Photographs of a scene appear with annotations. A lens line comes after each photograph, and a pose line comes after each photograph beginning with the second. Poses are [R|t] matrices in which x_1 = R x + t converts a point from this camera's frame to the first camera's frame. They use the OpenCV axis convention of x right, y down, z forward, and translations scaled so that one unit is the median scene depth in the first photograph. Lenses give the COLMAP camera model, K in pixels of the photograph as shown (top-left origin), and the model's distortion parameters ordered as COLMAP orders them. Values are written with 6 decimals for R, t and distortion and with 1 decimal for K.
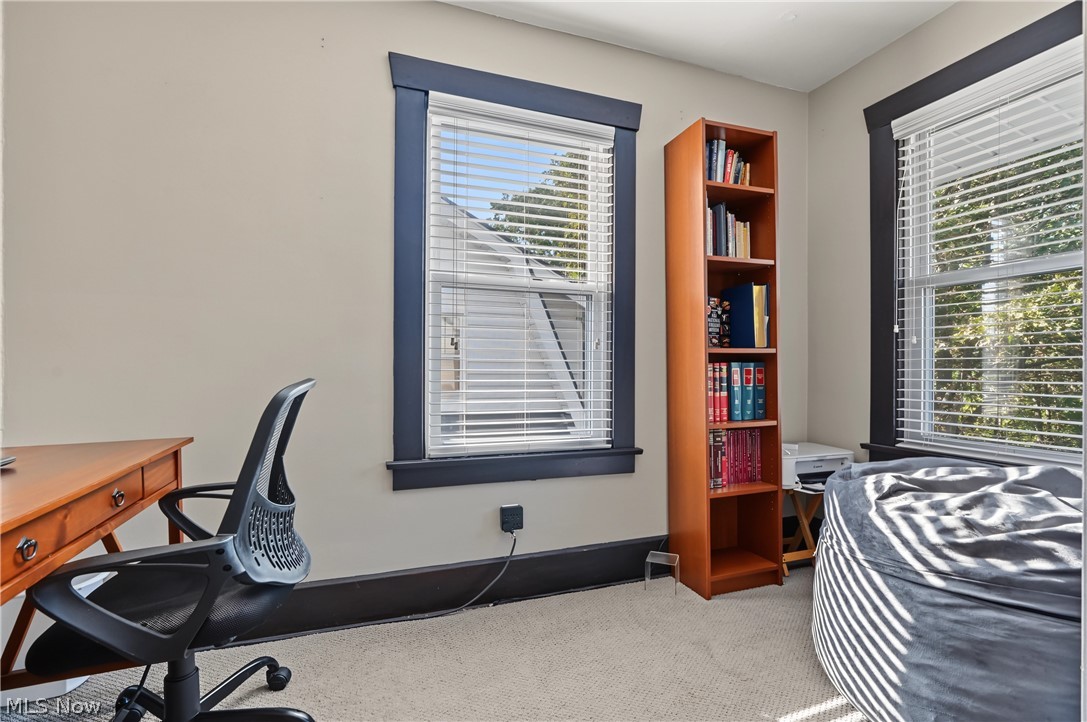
lens RADIAL K [[502.4, 0, 543.4], [0, 502.4, 364.8], [0, 0, 1]] dist [-0.008608, 0.002044]
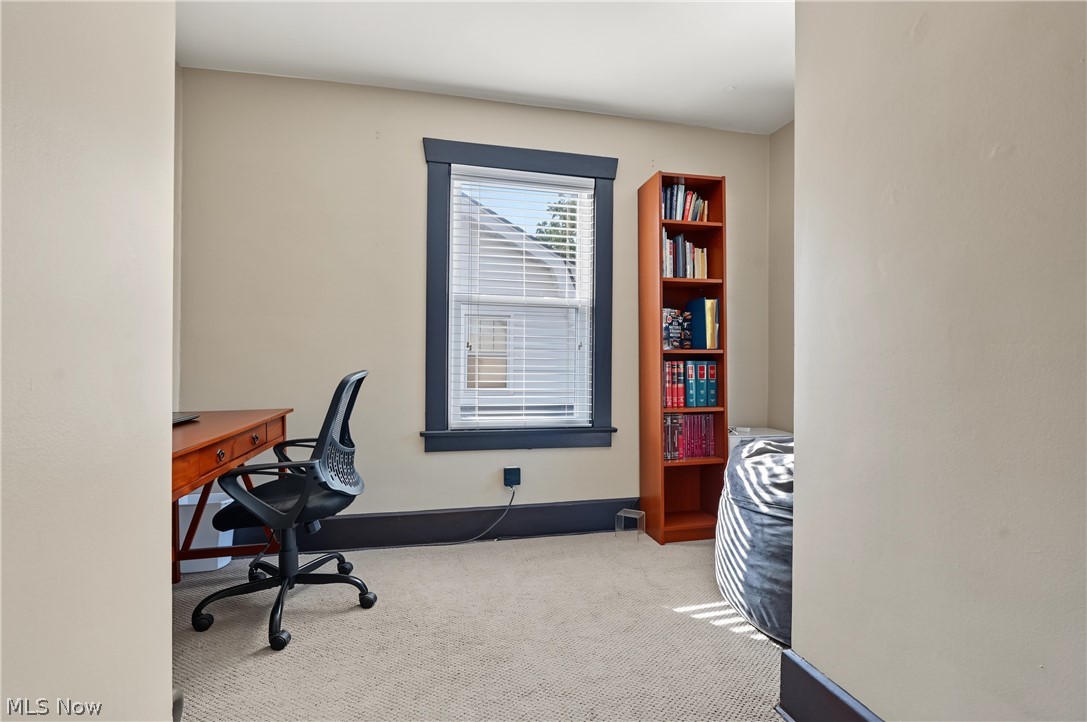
lens RADIAL K [[502.4, 0, 545.1], [0, 502.4, 359.9], [0, 0, 1]] dist [-0.008608, 0.002044]
pose [[0.992907, 0.003405, -0.118844, 0.188453], [-0.004100, 0.999976, -0.005608, 0.001860], [0.118823, 0.006055, 0.992897, -0.329515]]
